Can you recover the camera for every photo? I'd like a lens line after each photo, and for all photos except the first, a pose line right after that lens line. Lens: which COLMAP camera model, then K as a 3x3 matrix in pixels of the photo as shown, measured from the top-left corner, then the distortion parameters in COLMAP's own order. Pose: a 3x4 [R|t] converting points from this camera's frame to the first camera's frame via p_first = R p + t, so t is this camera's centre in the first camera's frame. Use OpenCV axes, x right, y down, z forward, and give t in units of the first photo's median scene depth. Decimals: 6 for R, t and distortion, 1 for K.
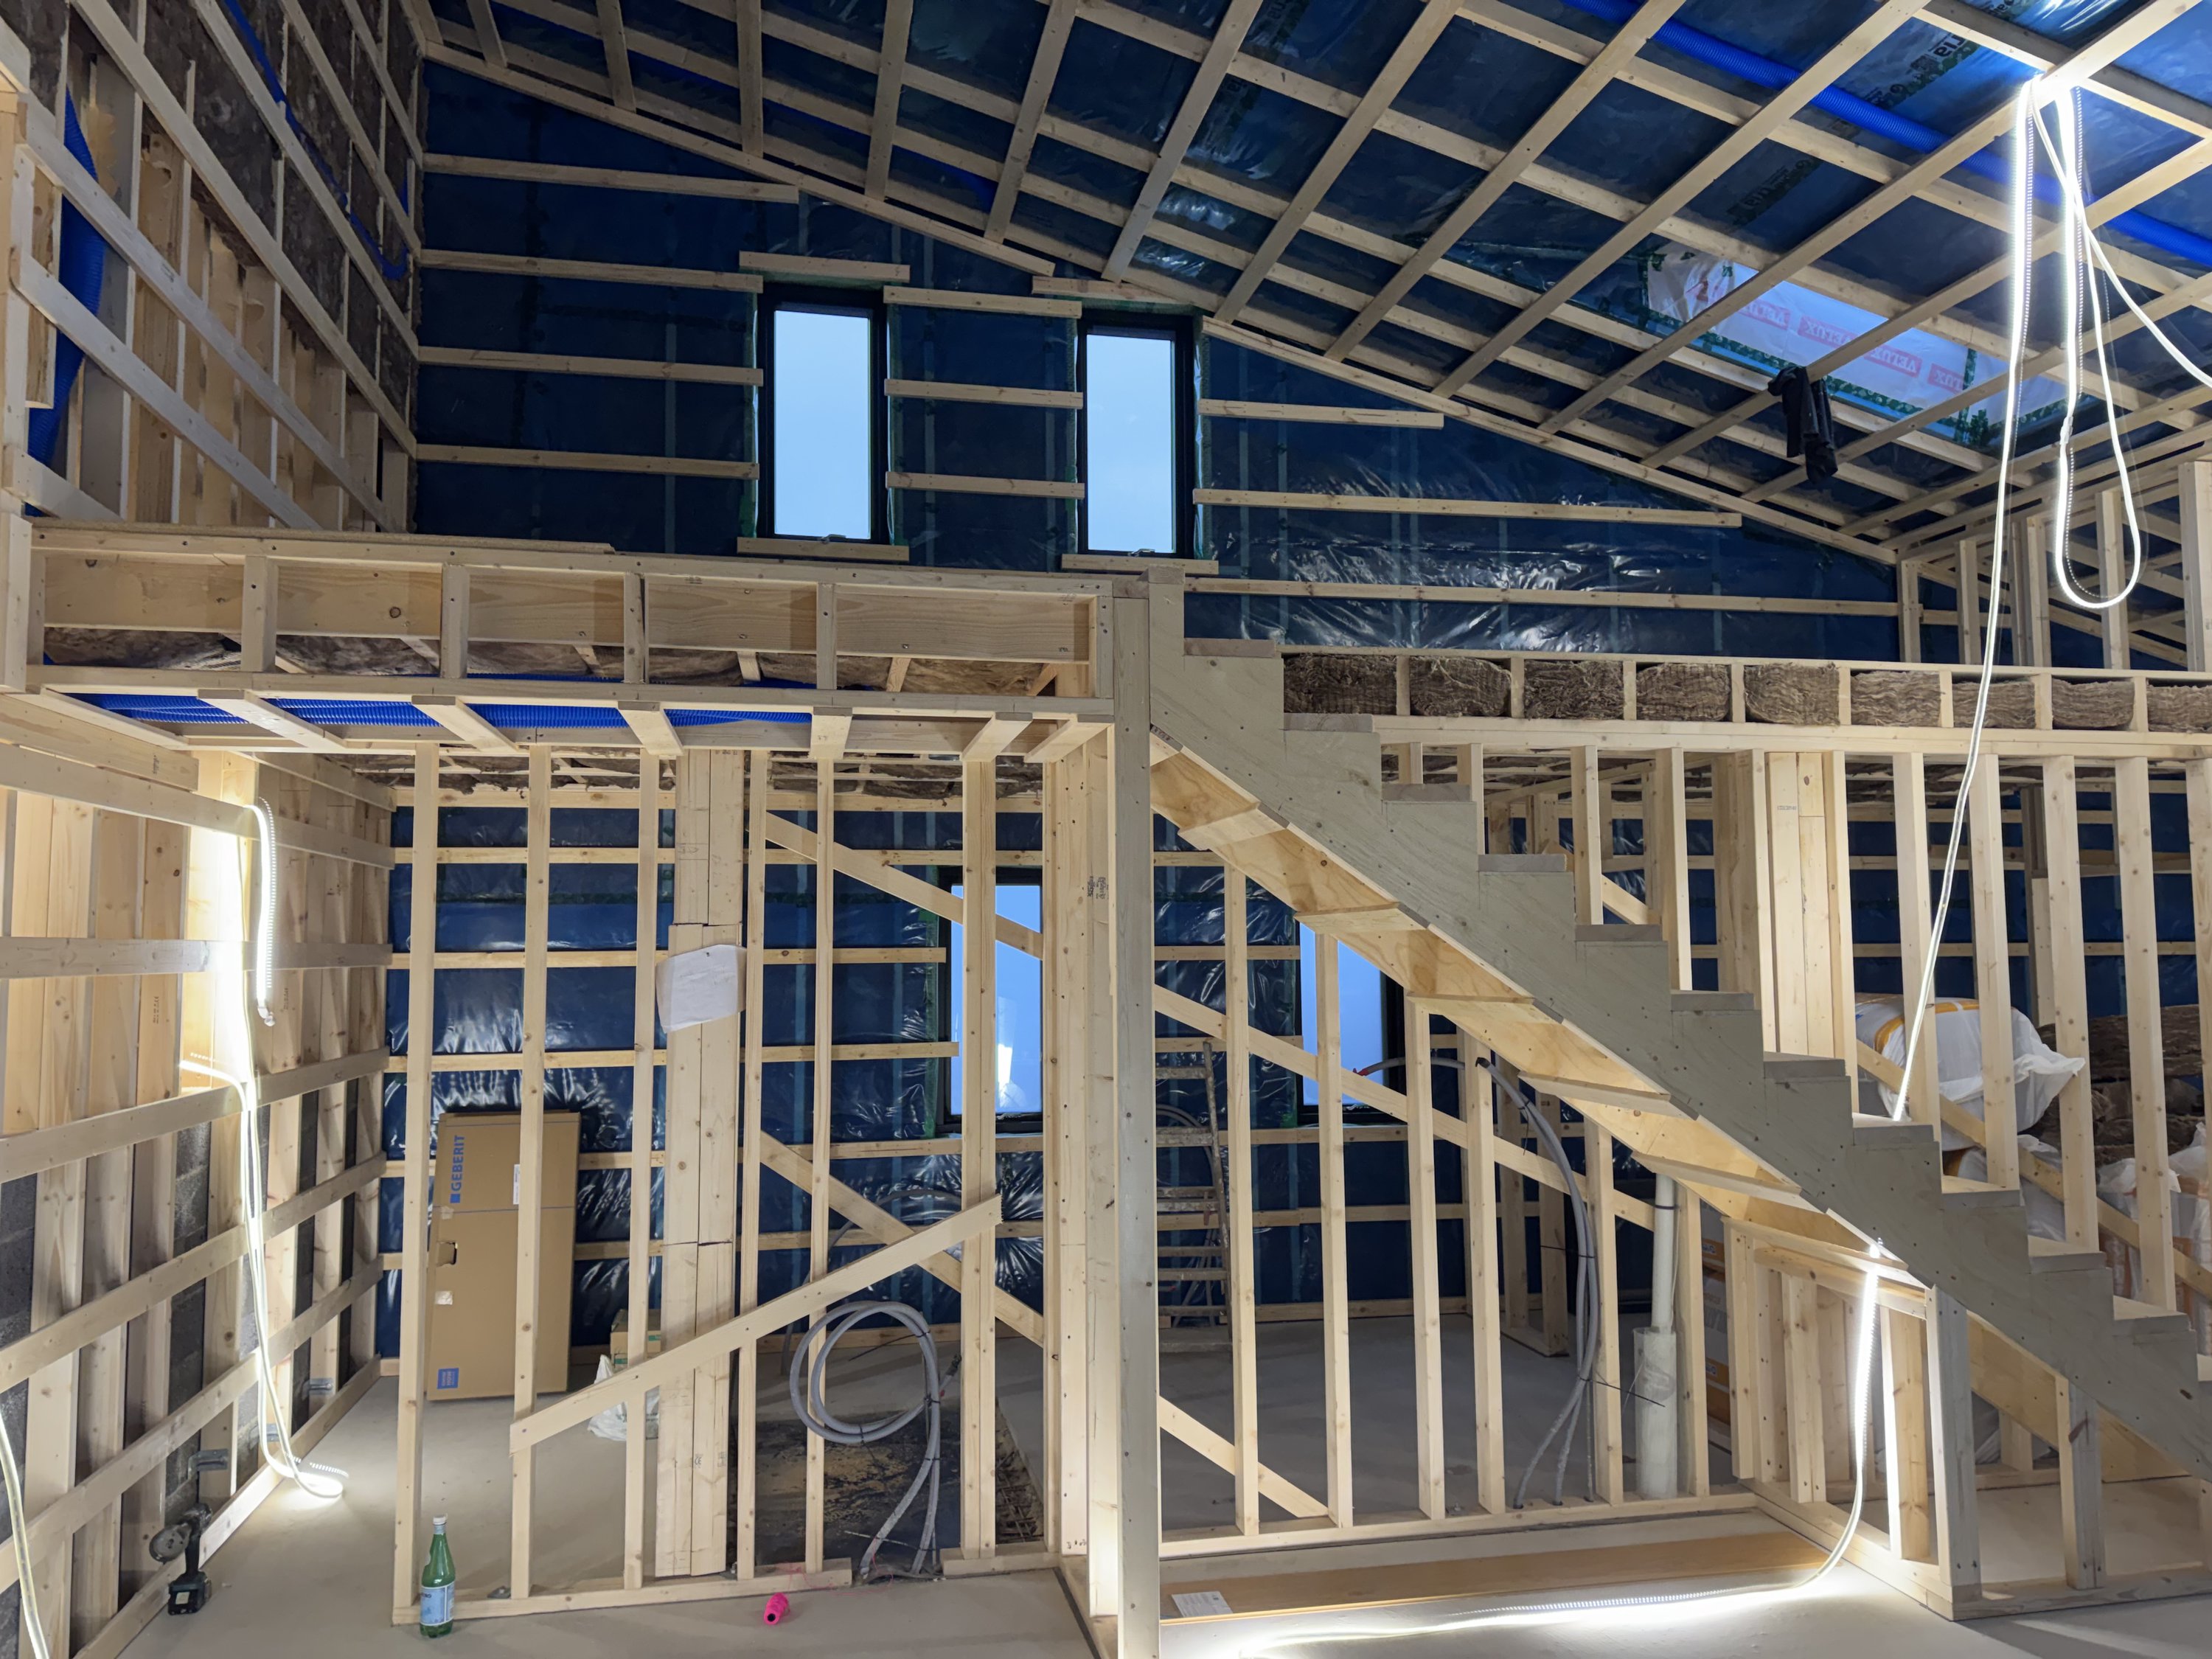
lens RADIAL K [[1546.5, 0, 1106.0], [0, 1546.5, 829.5], [0, 0, 1]] dist [0.044568, -0.000346]
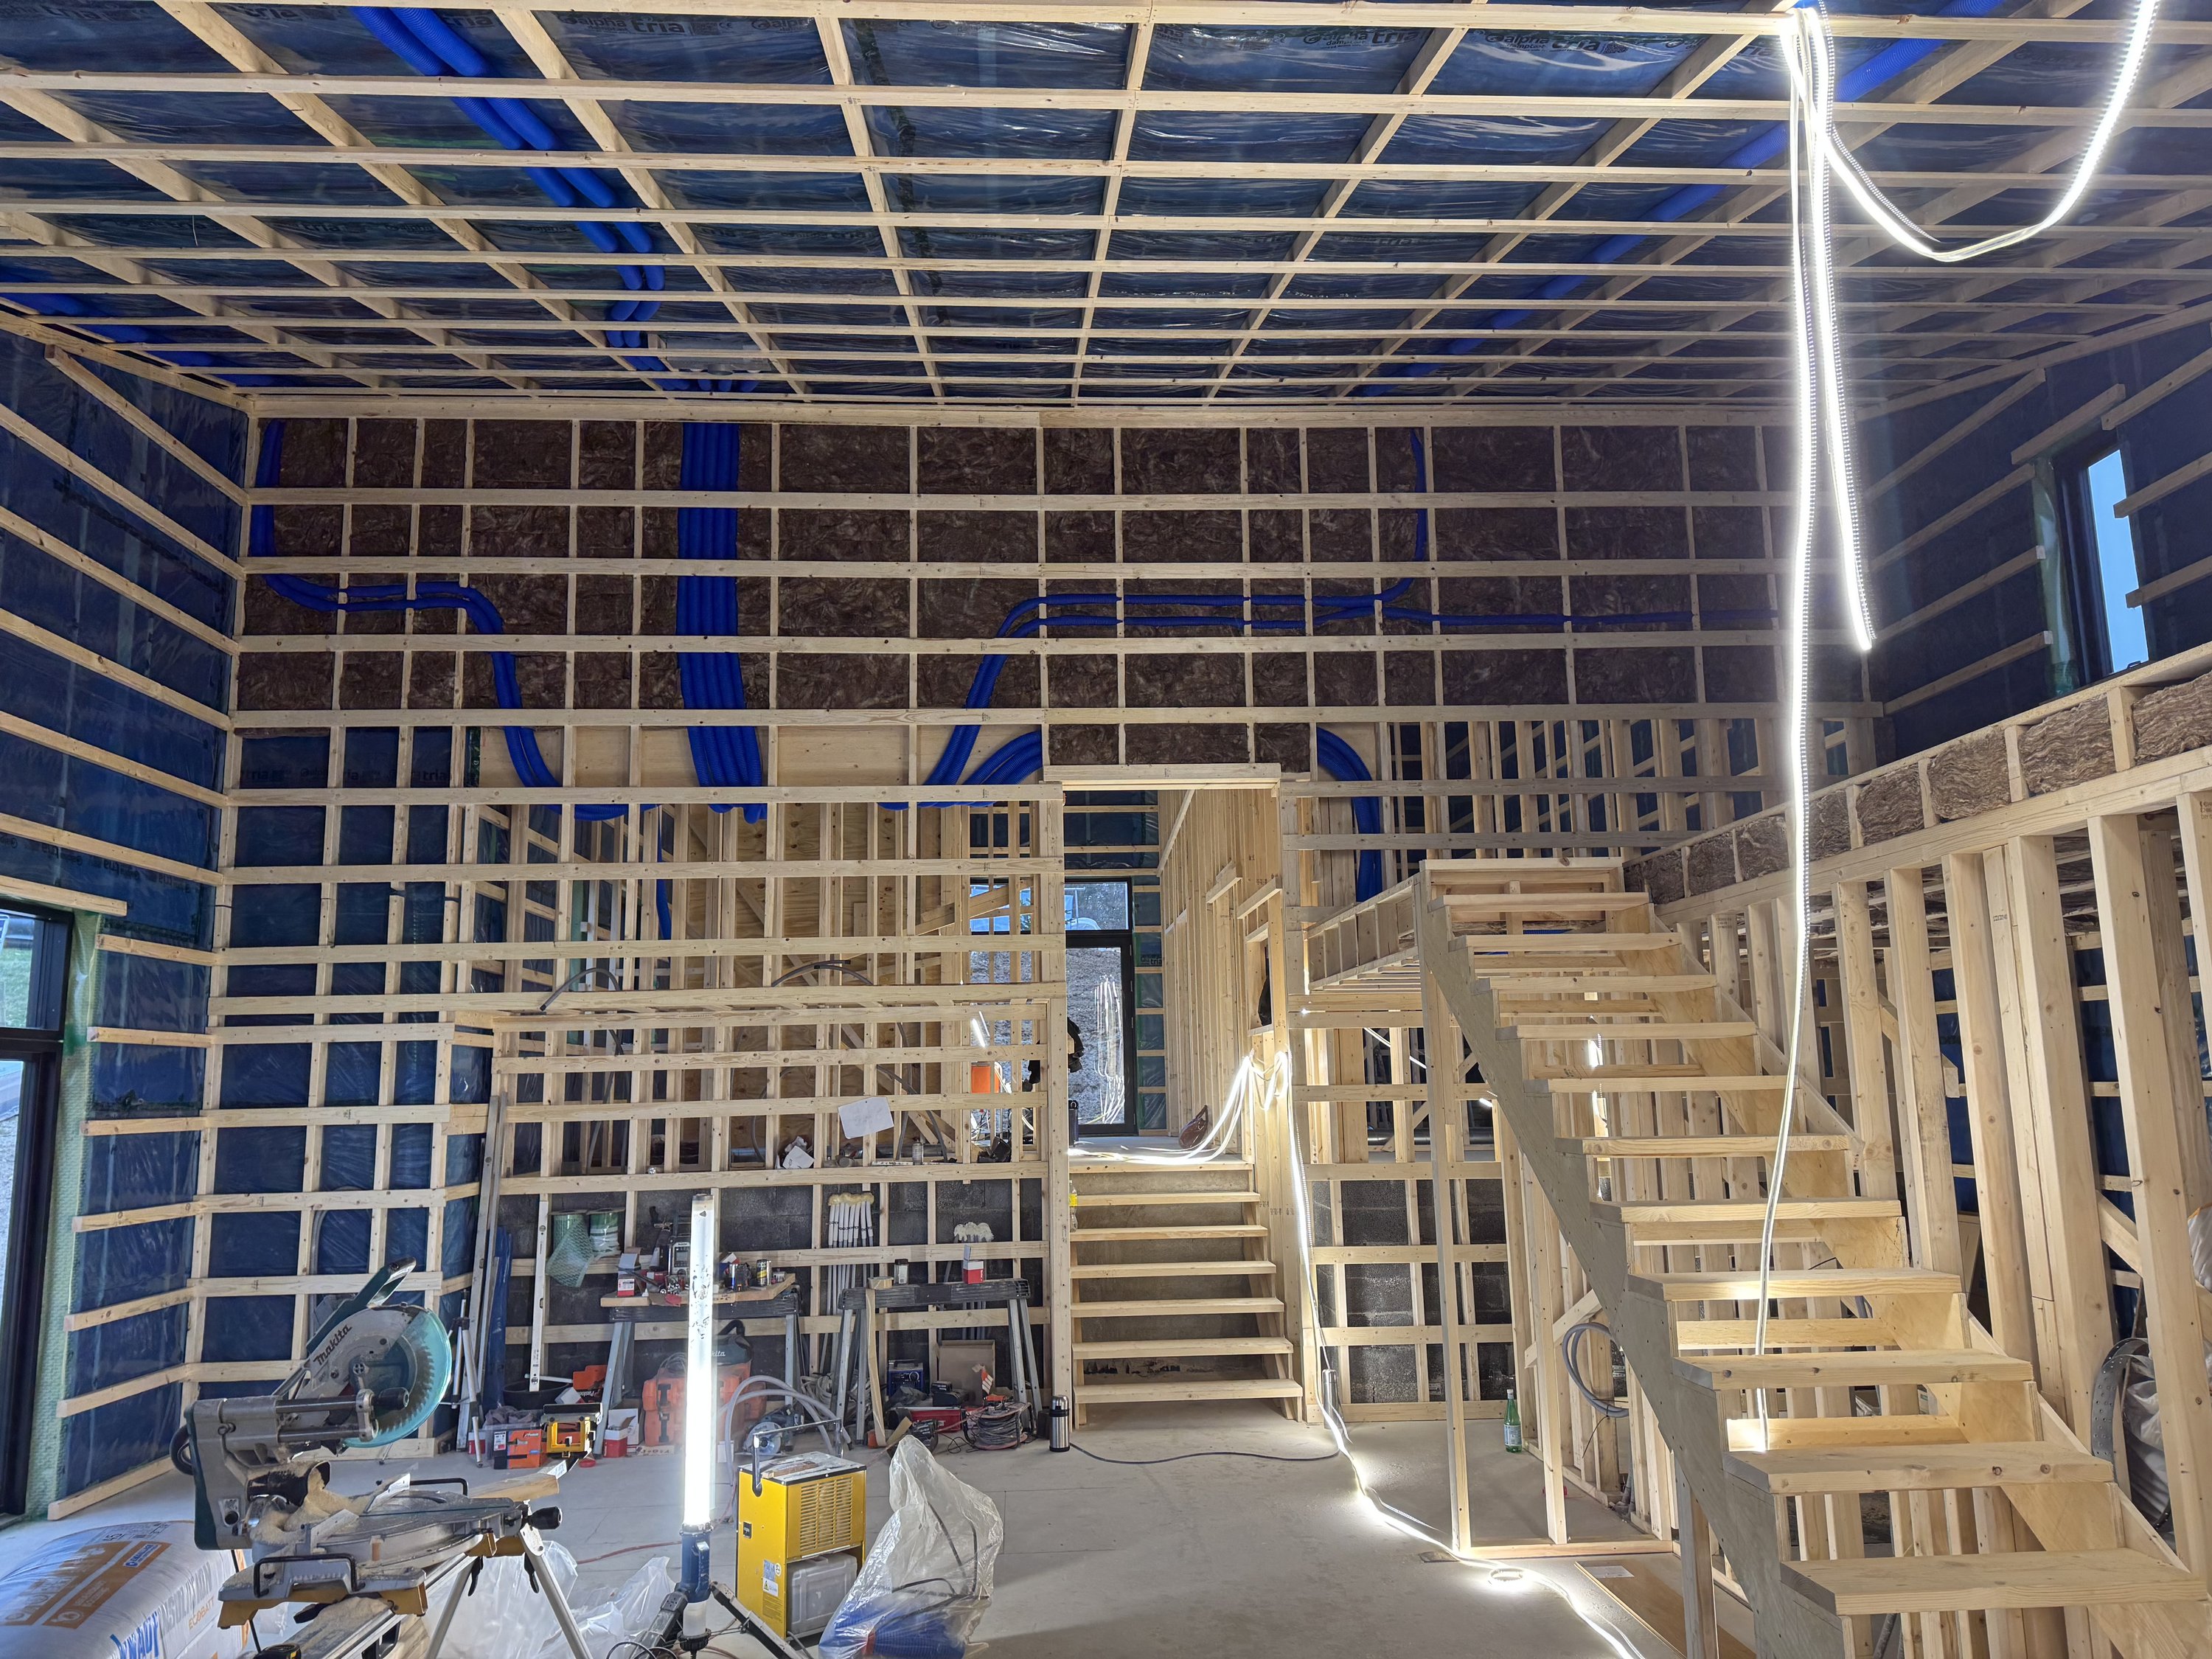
lens RADIAL K [[1546.5, 0, 1106.0], [0, 1546.5, 829.5], [0, 0, 1]] dist [0.044568, -0.000346]
pose [[-0.148952, -0.156636, -0.976360, 1.278009], [0.100903, 0.979813, -0.172583, 0.033757], [0.983683, -0.124224, -0.130140, 0.655290]]
